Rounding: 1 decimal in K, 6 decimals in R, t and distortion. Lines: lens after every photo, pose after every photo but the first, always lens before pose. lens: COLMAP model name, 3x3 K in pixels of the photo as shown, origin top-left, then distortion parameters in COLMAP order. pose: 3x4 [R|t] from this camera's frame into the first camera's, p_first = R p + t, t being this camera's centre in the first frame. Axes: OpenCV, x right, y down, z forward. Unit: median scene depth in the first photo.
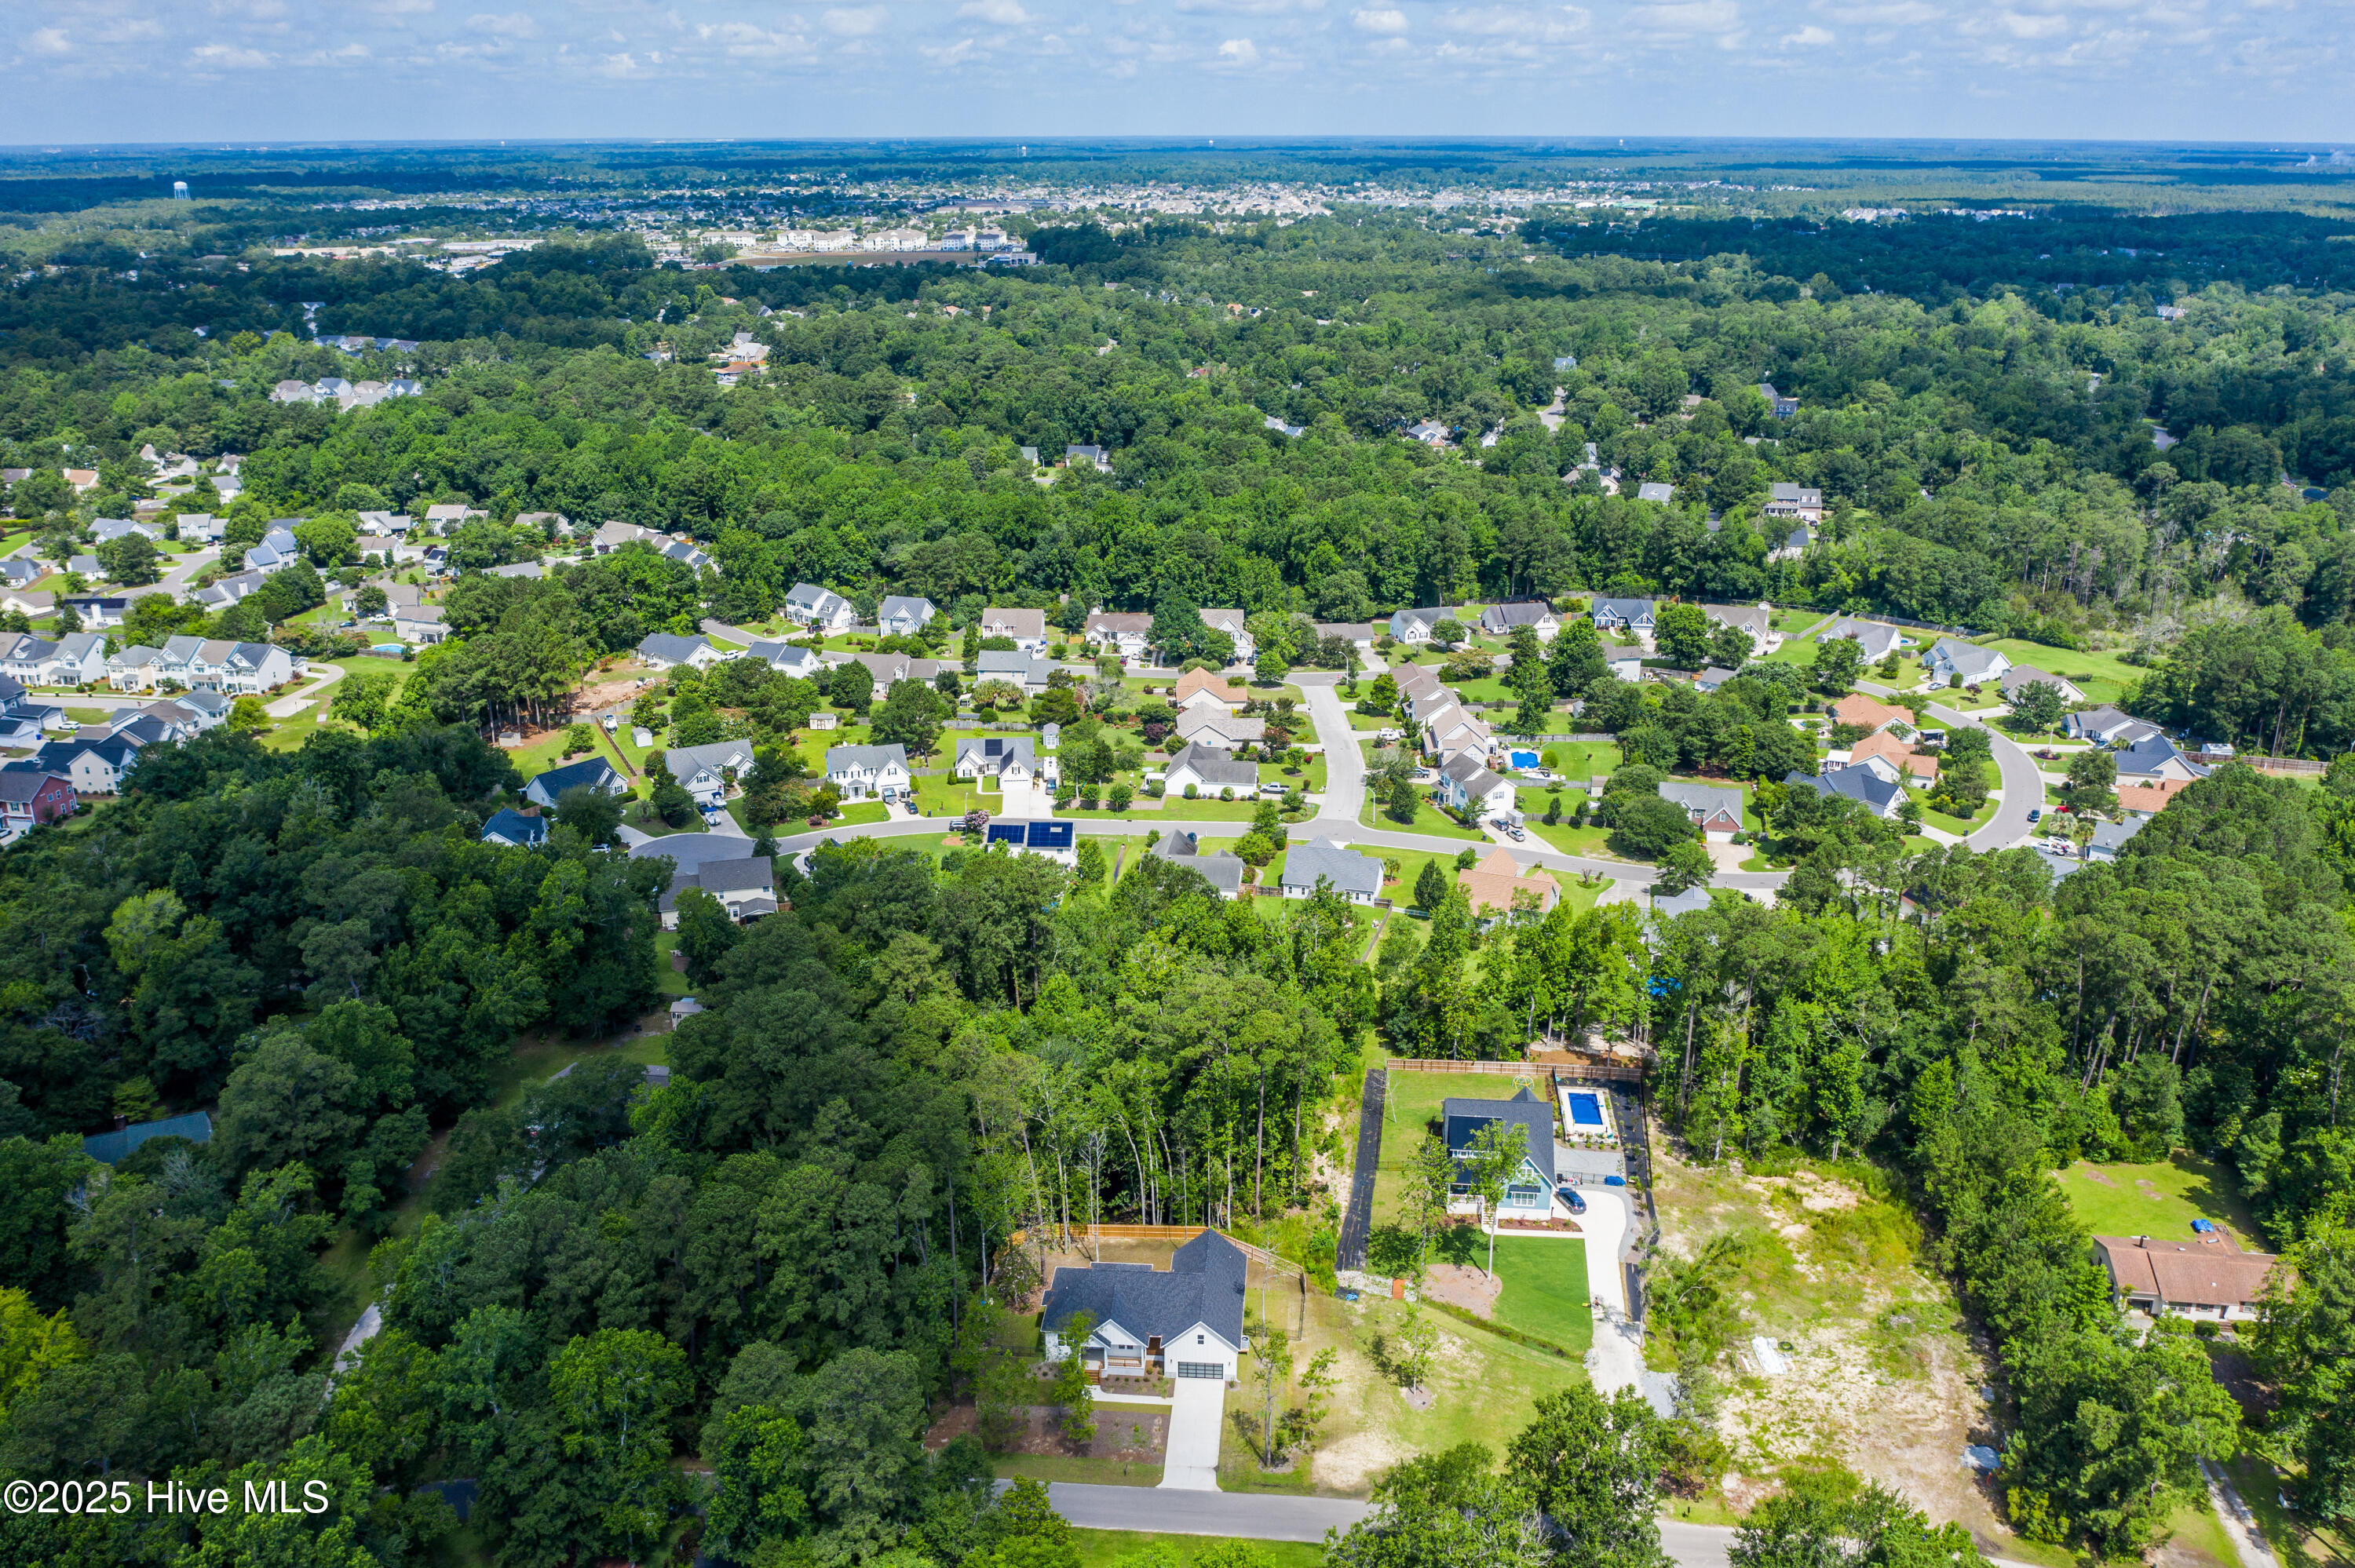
lens RADIAL K [[1868.0, 0, 1177.5], [0, 1868.0, 784.0], [0, 0, 1]] dist [-0.040804, 0.000627]
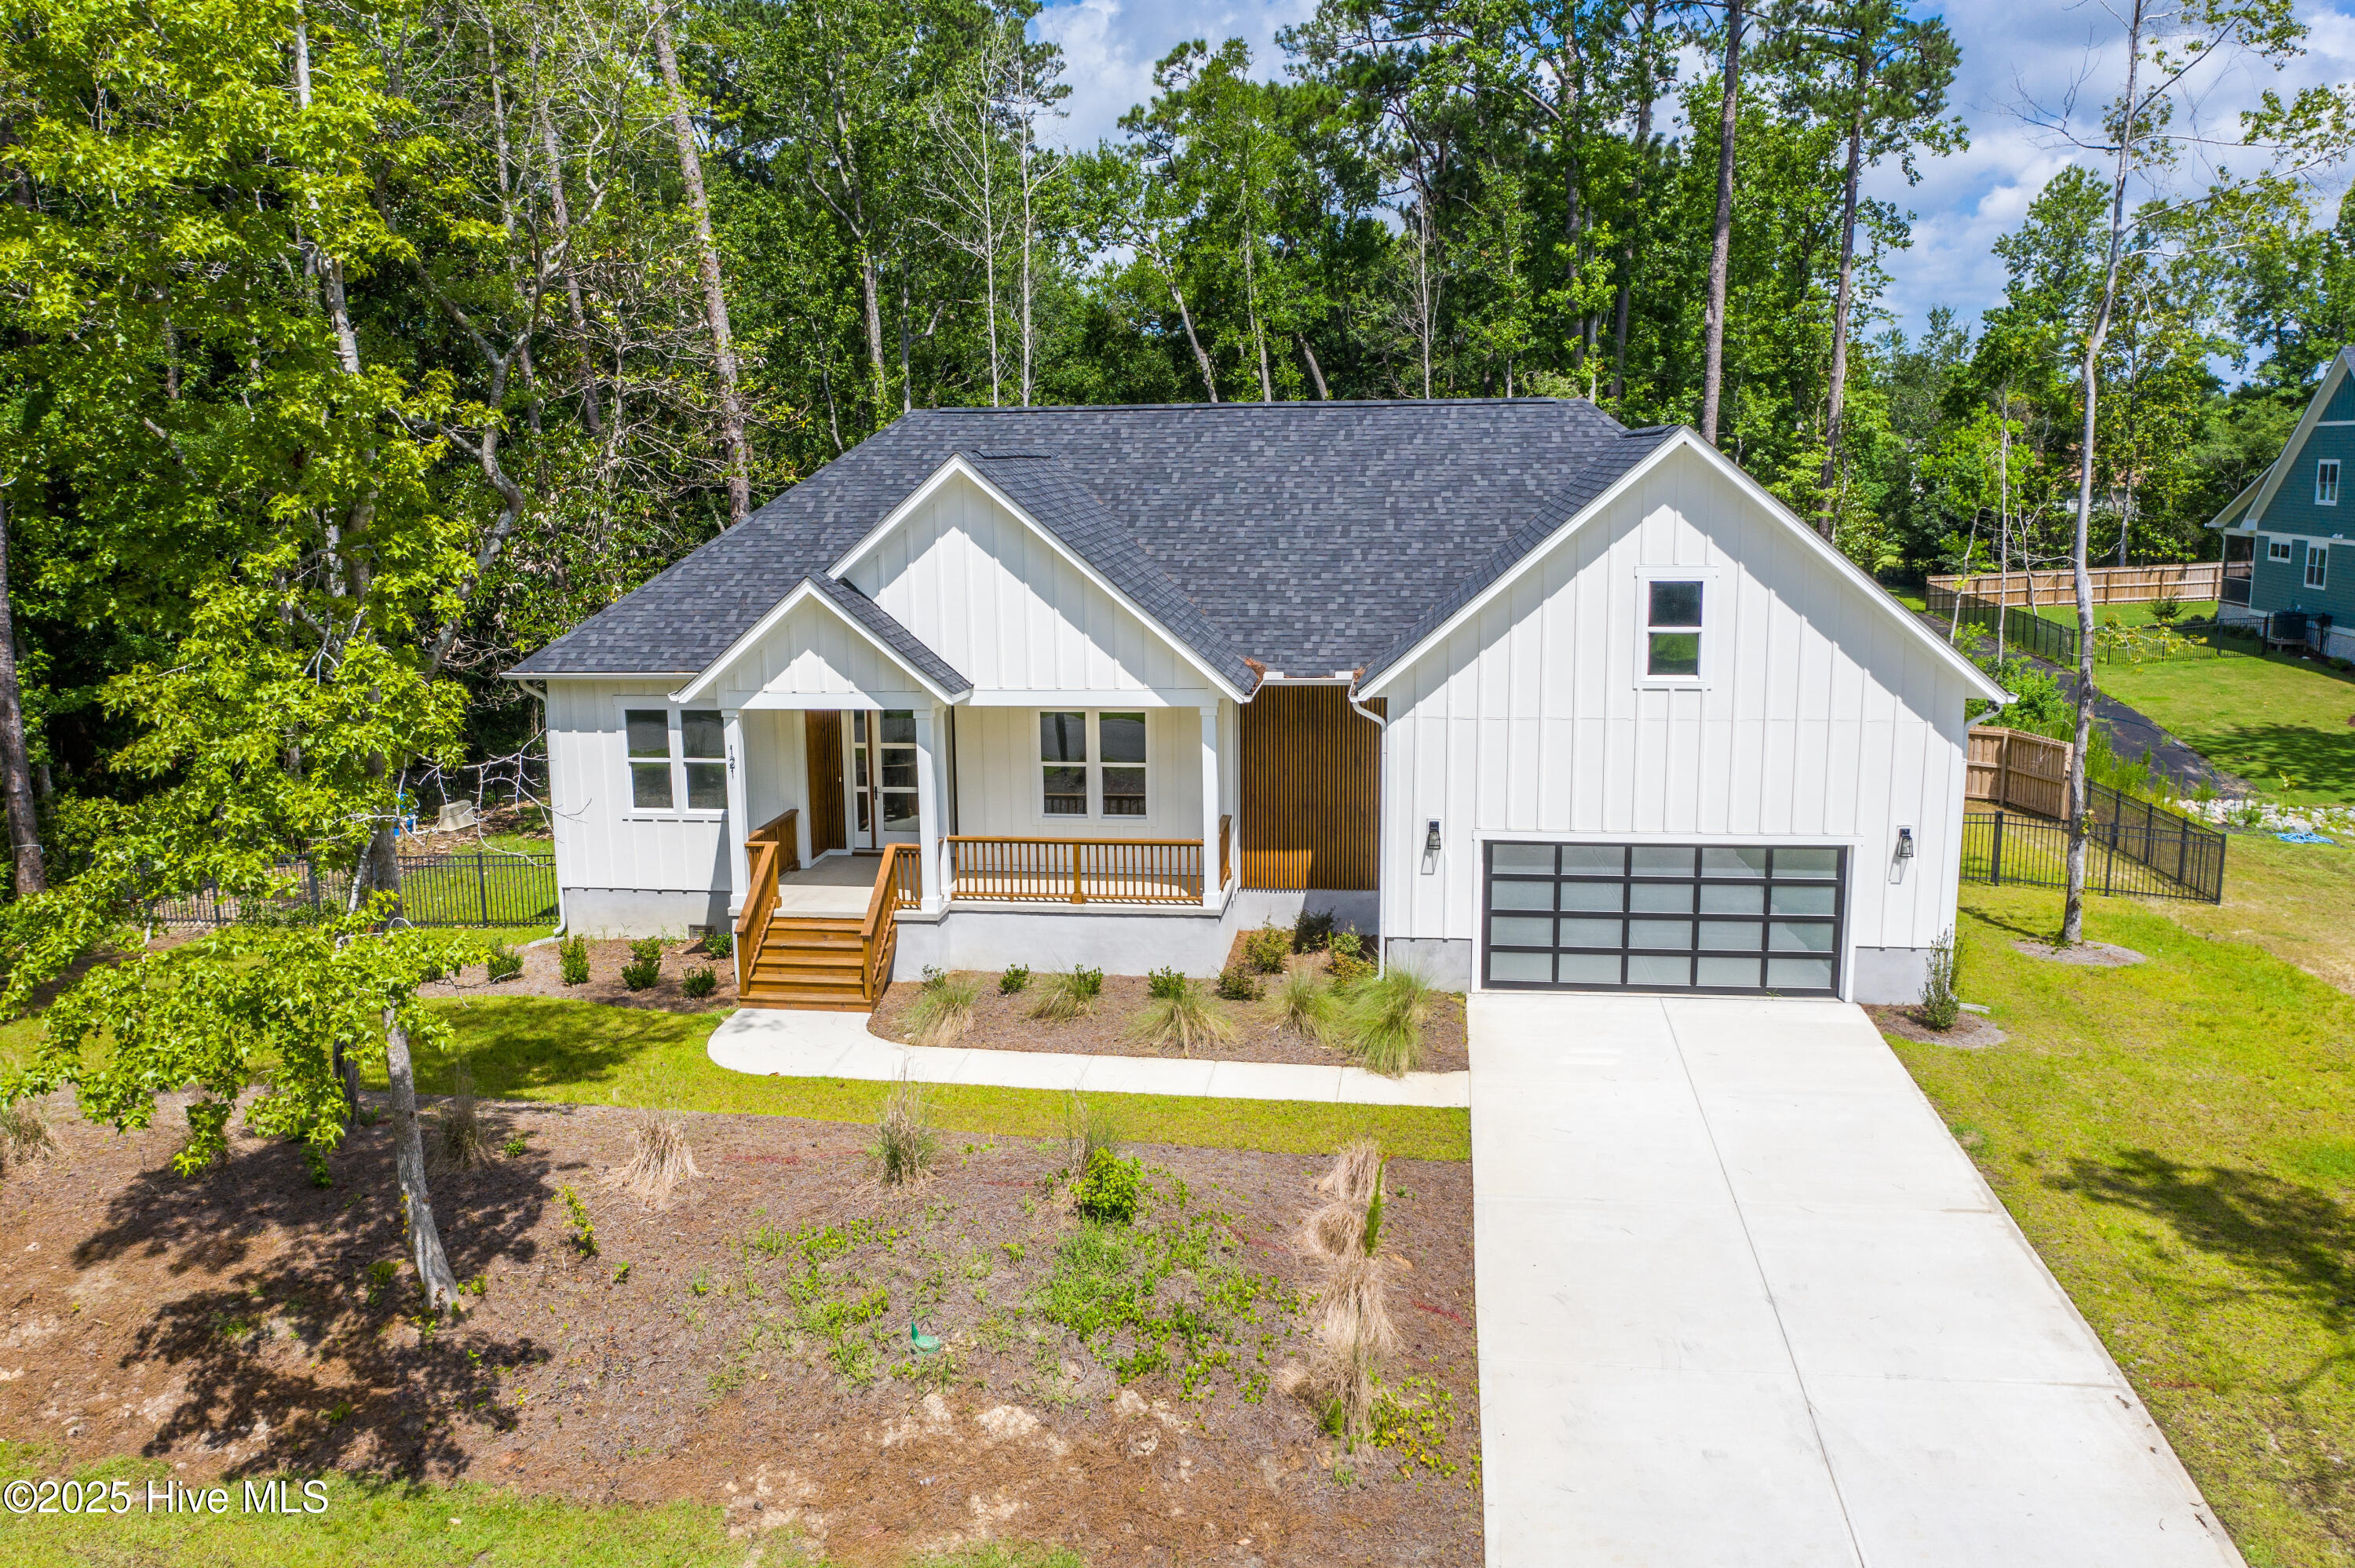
lens RADIAL K [[1866.1, 0, 1207.3], [0, 1866.1, 786.8], [0, 0, 1]] dist [-0.016955, -0.003293]
pose [[0.998662, -0.002079, -0.051681, -0.010873], [-0.005142, 0.990252, -0.139189, 0.289644], [0.051466, 0.139269, 0.988916, 0.777433]]
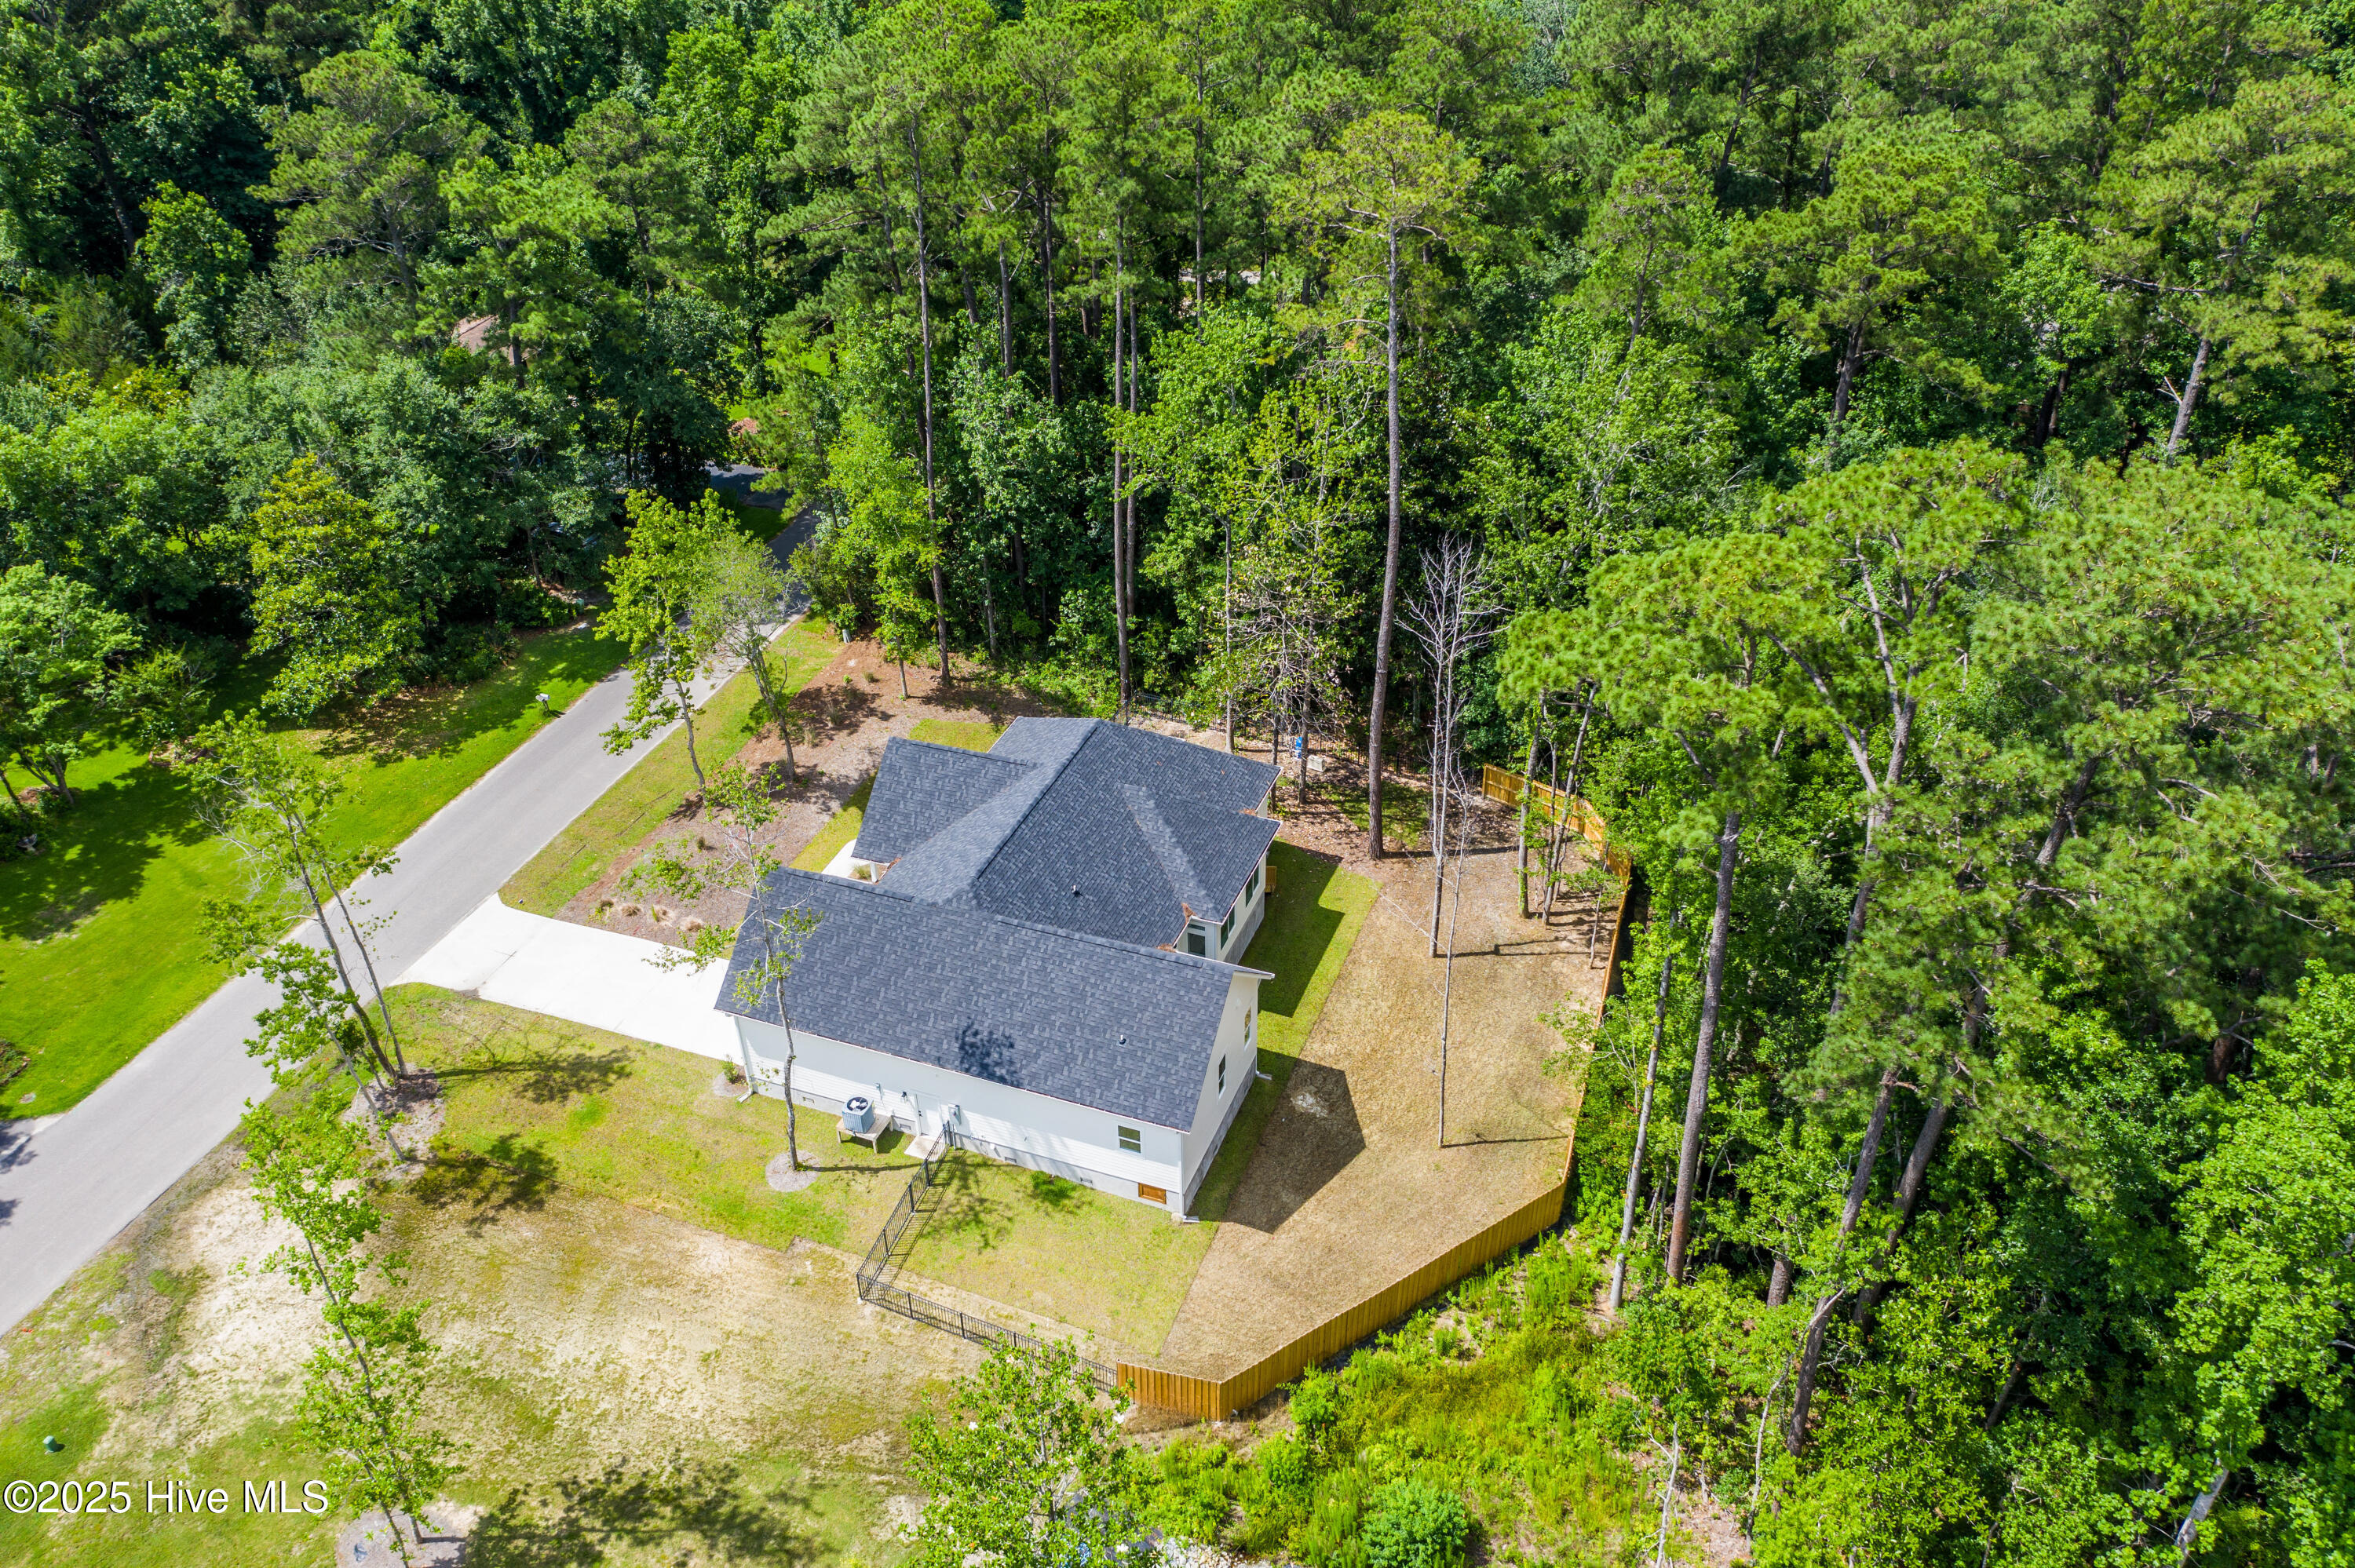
lens RADIAL K [[1868.0, 0, 1177.5], [0, 1868.0, 784.0], [0, 0, 1]] dist [-0.040804, 0.000627]
pose [[-0.288870, 0.531787, -0.796088, 0.224591], [-0.294674, 0.741781, 0.602436, 0.042825], [0.910890, 0.408612, -0.057575, 0.952914]]
